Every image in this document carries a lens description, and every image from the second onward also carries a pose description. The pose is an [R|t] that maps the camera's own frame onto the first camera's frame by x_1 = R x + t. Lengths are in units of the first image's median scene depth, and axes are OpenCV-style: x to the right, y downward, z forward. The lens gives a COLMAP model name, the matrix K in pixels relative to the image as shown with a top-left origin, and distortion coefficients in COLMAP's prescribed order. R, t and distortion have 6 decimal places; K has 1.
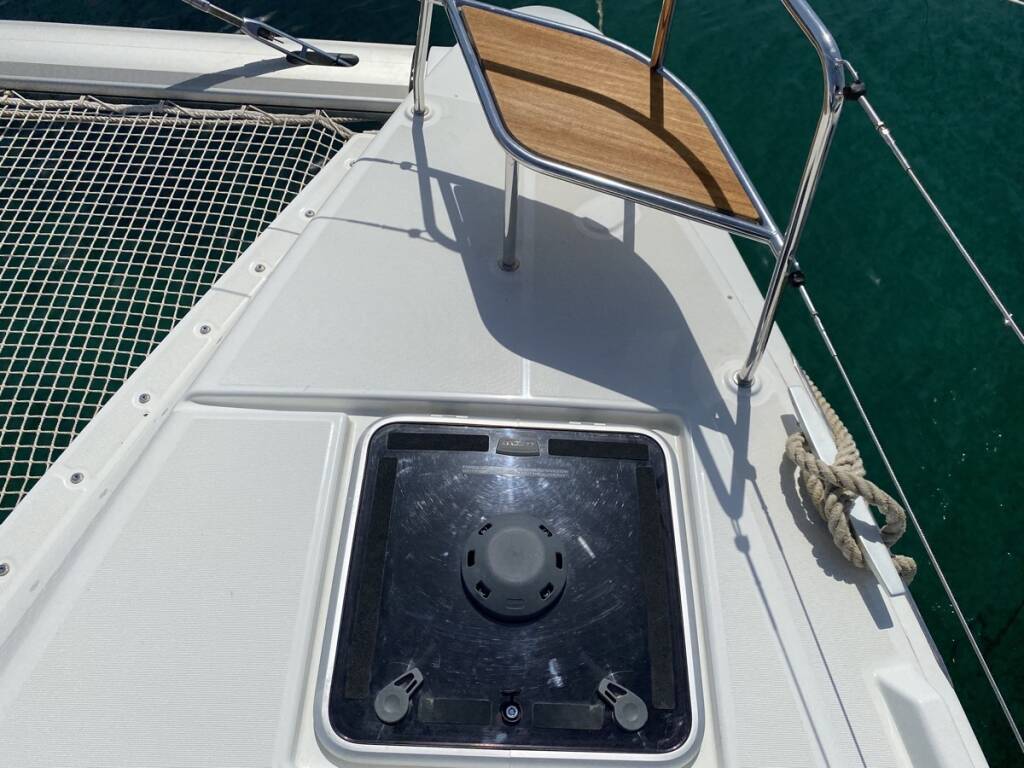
lens RADIAL K [[784.3, 0, 512.0], [0, 784.3, 384.0], [0, 0, 1]] dist [0.003581, 0.000613]
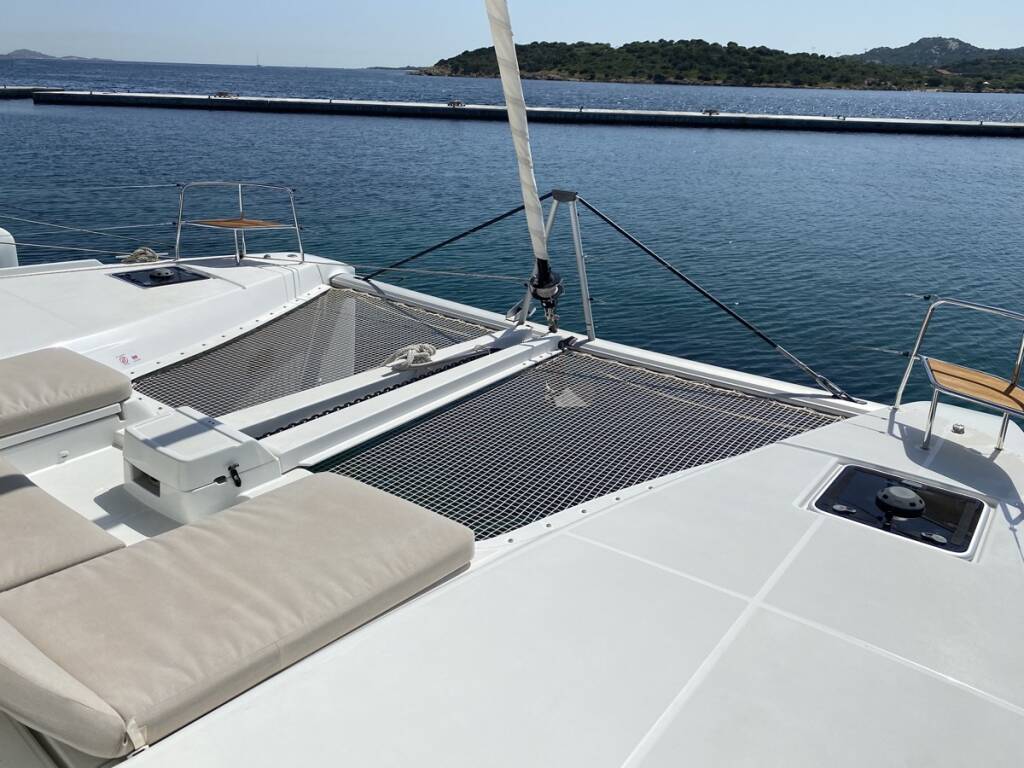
lens RADIAL K [[752.5, 0, 512.0], [0, 752.5, 384.0], [0, 0, 1]] dist [-0.004592, 0.004005]
pose [[0.806737, 0.173392, -0.564899, 0.224582], [-0.486099, 0.738287, -0.467589, 1.288210], [0.335982, 0.651818, 0.679889, -0.973293]]
